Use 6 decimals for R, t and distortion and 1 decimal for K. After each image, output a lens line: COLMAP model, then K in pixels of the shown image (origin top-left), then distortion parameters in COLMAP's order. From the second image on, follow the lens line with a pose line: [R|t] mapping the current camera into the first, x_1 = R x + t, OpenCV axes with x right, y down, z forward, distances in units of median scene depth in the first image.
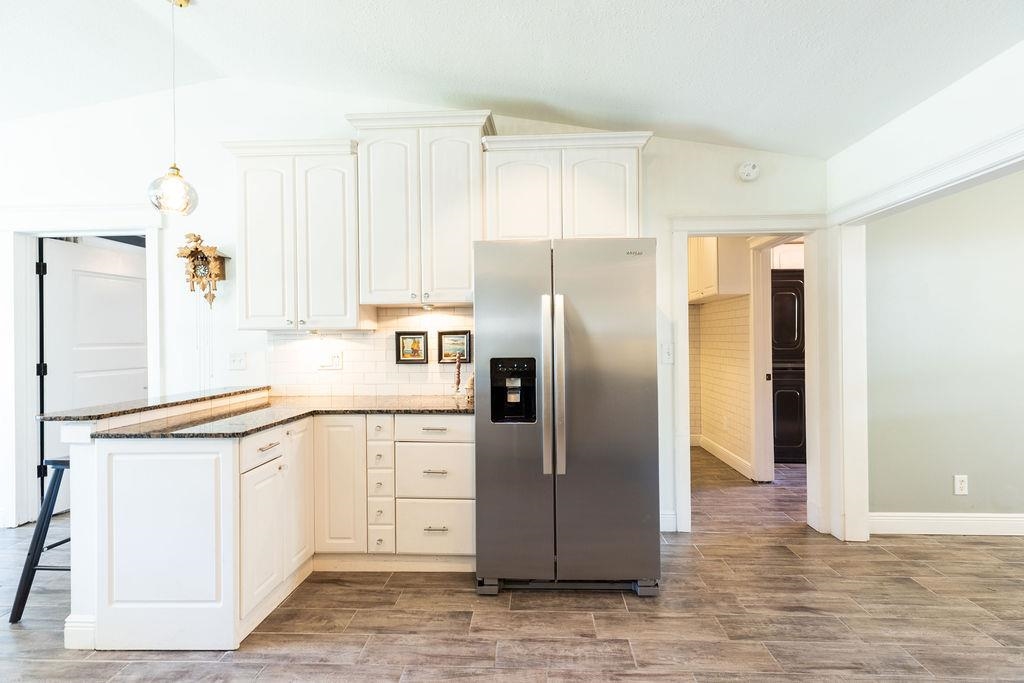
lens RADIAL K [[464.7, 0, 516.6], [0, 464.7, 345.2], [0, 0, 1]] dist [0.002434, 0.000771]
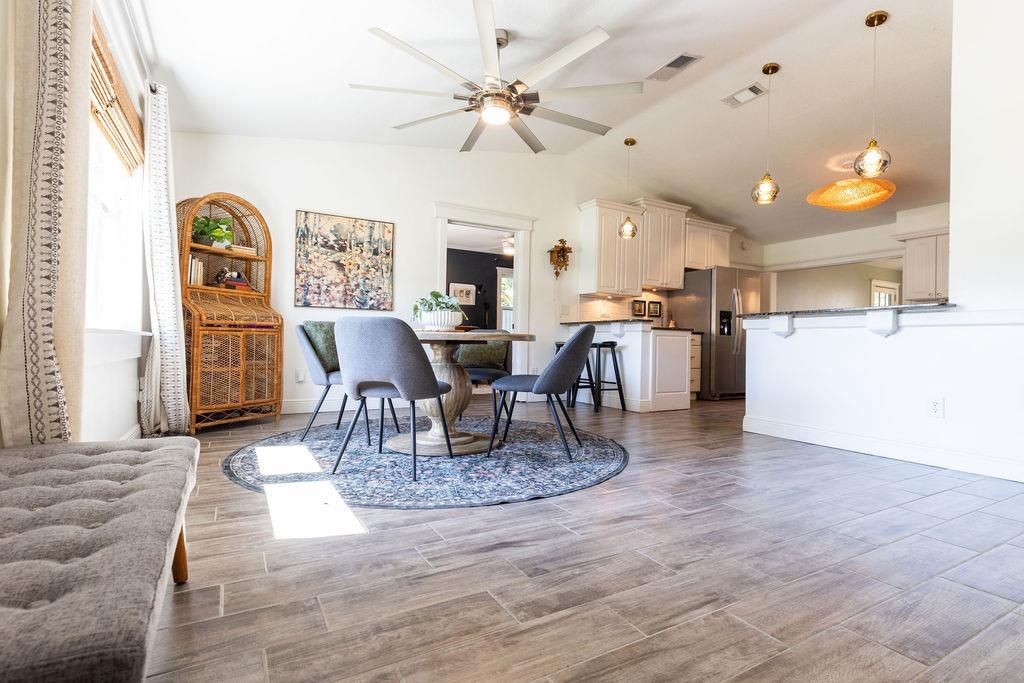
lens RADIAL K [[480.7, 0, 471.7], [0, 480.7, 342.1], [0, 0, 1]] dist [0.000147, 0.000065]
pose [[0.881420, 0.036947, 0.470887, -2.646833], [-0.029967, 0.999302, -0.022315, 0.316761], [-0.471382, 0.005558, 0.881912, -0.742906]]
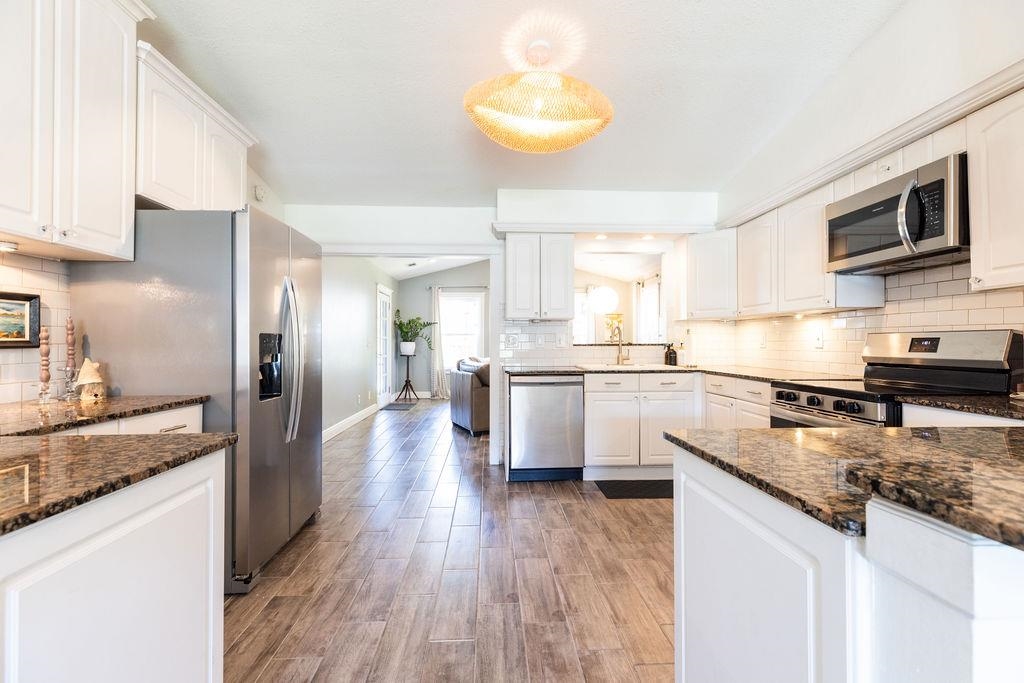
lens RADIAL K [[457.0, 0, 509.3], [0, 457.0, 340.8], [0, 0, 1]] dist [0.003479, 0.000242]
pose [[-0.089905, 0.014509, 0.995845, -1.079691], [0.016507, 0.999778, -0.013076, 0.066531], [-0.995814, 0.015263, -0.090125, 0.592234]]
